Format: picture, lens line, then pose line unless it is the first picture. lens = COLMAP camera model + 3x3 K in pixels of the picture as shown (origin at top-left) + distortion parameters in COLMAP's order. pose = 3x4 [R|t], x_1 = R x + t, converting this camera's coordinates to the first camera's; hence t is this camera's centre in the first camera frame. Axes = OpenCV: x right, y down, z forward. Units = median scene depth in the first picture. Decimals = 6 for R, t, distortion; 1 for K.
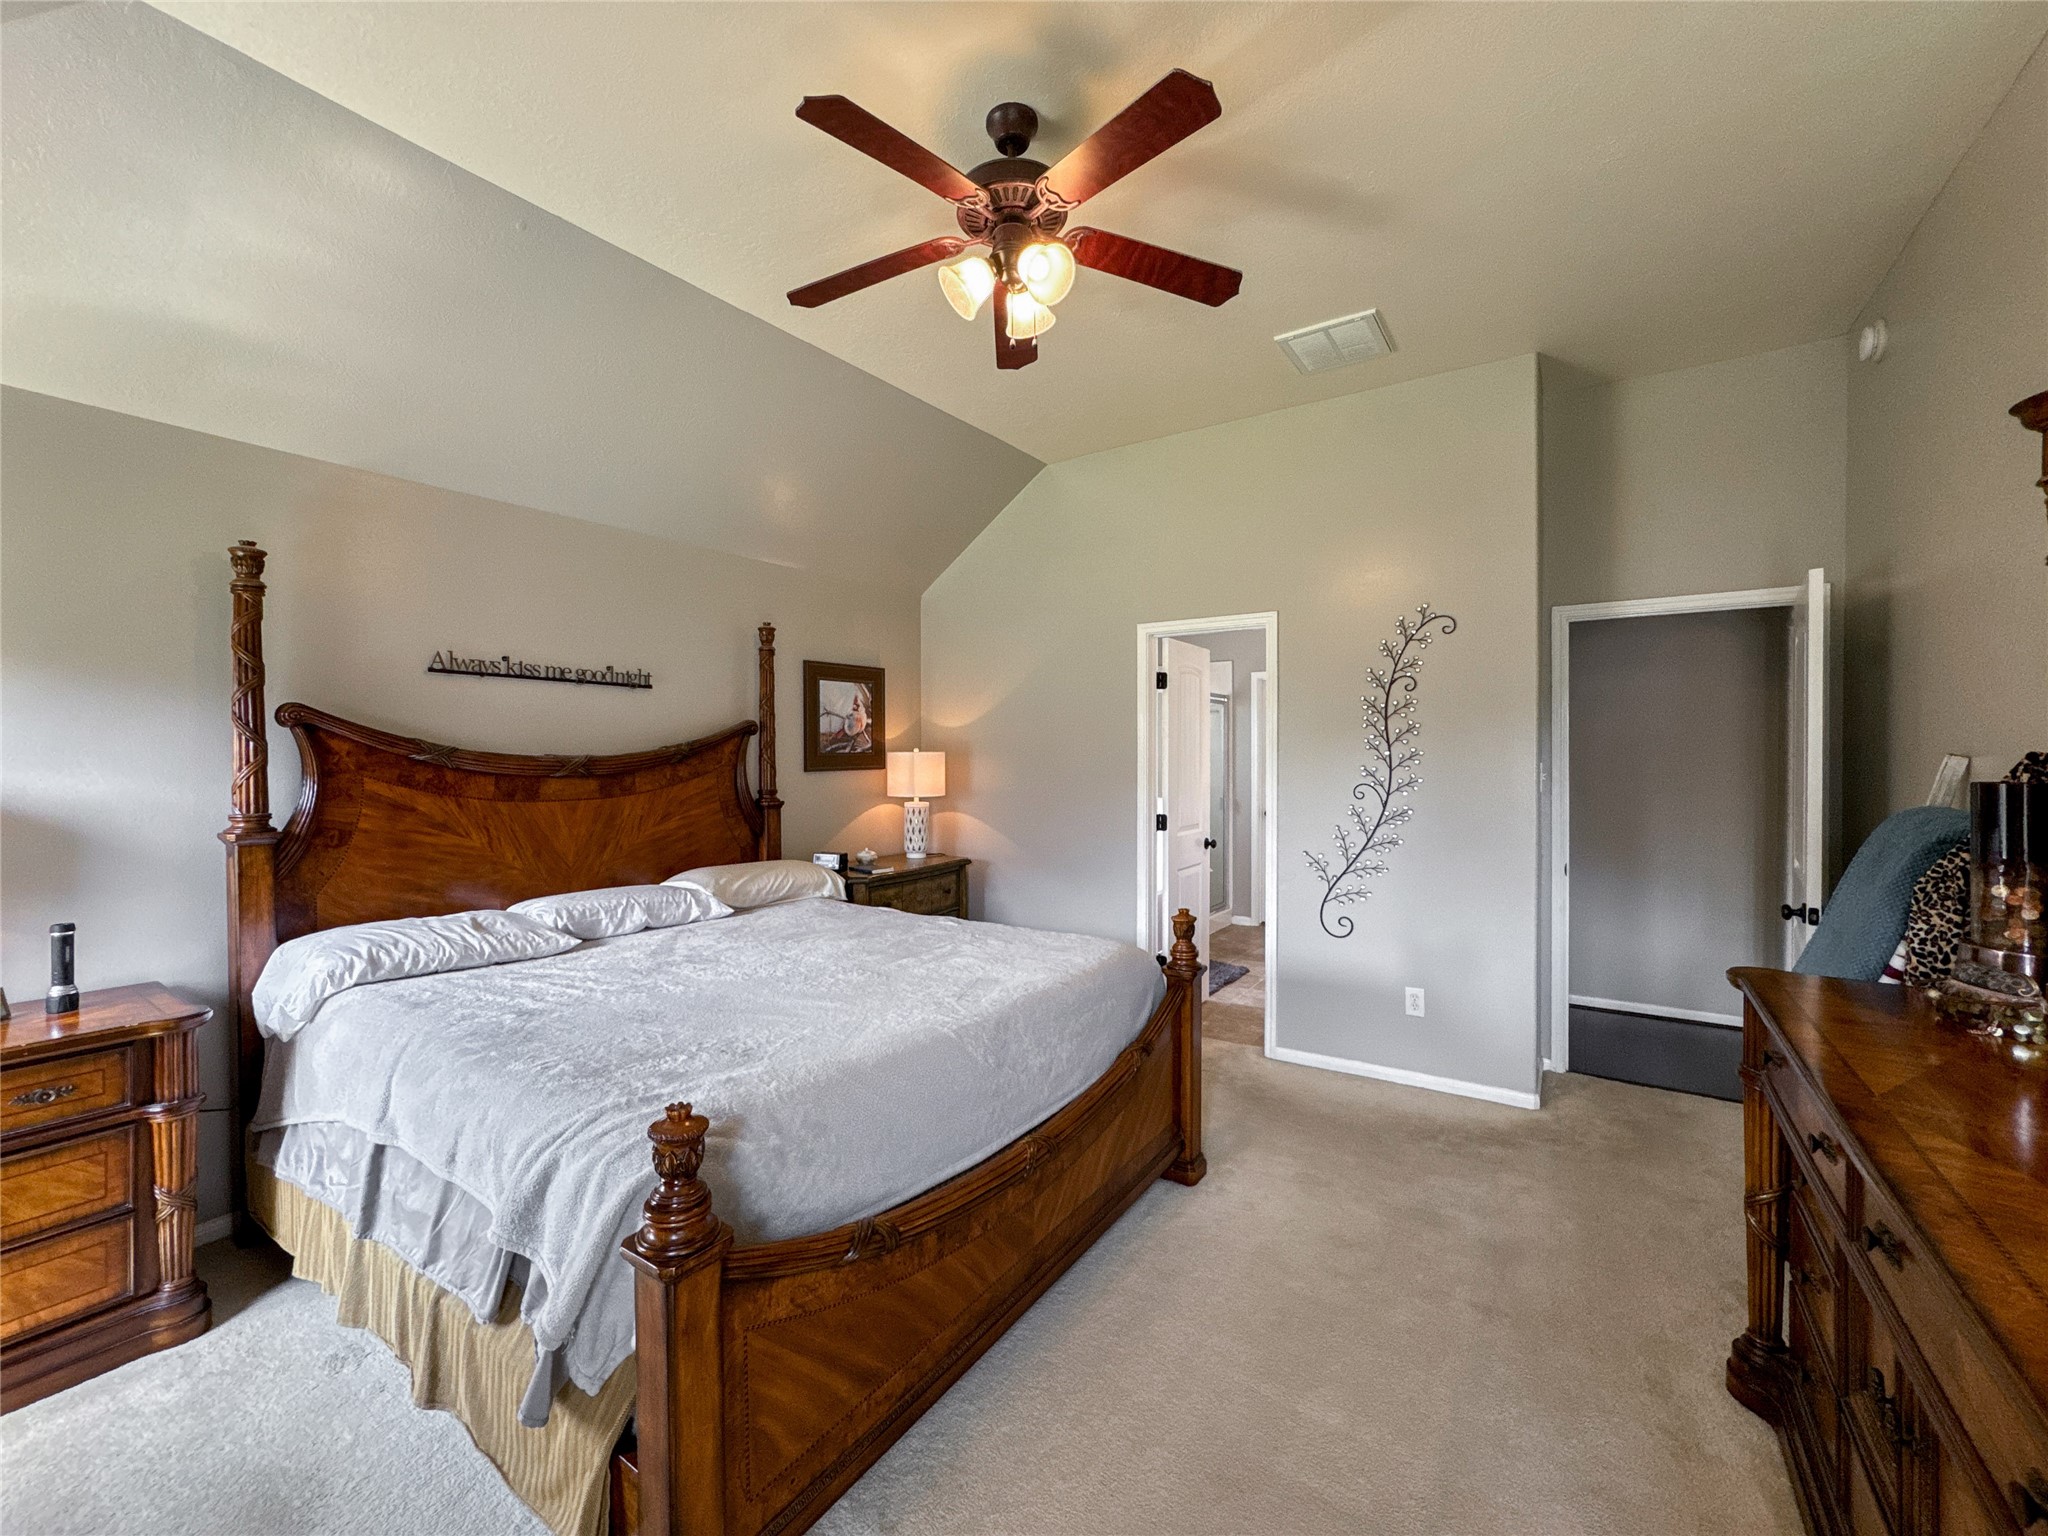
lens RADIAL K [[835.3, 0, 1030.9], [0, 835.3, 765.9], [0, 0, 1]] dist [-0.034823, 0.017357]
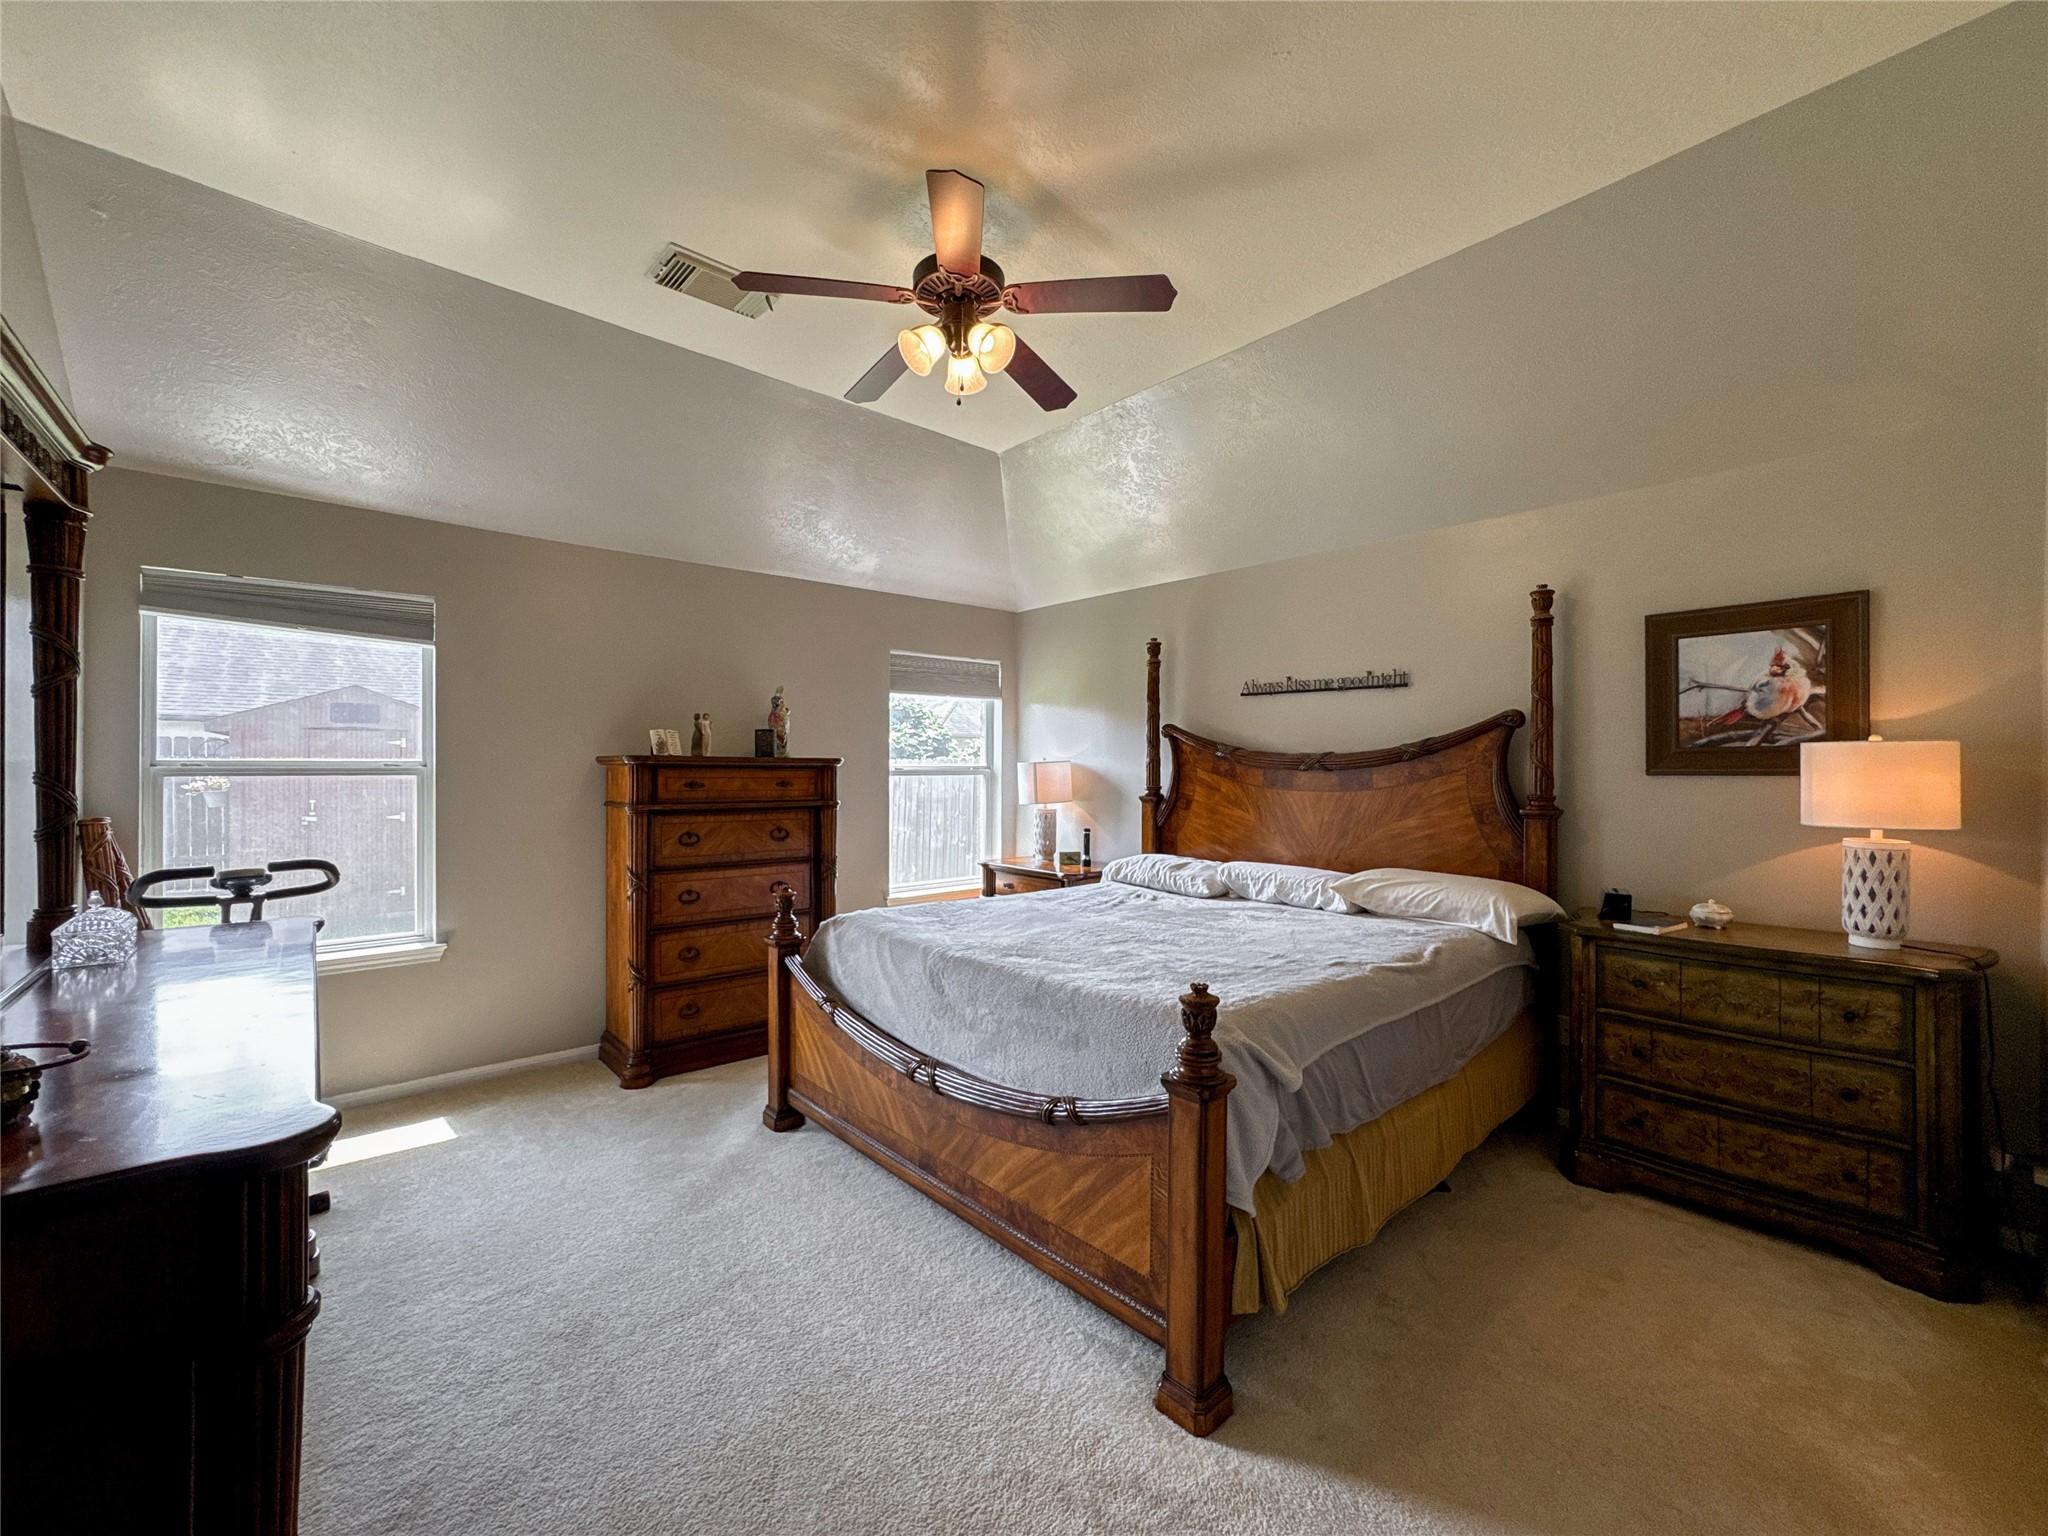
lens RADIAL K [[835.3, 0, 1030.9], [0, 835.3, 765.9], [0, 0, 1]] dist [-0.034823, 0.017357]
pose [[-0.236602, 0.006653, -0.971584, 0.679937], [-0.011575, 0.999886, 0.009666, -0.001336], [0.971538, 0.013533, -0.236498, 0.854301]]
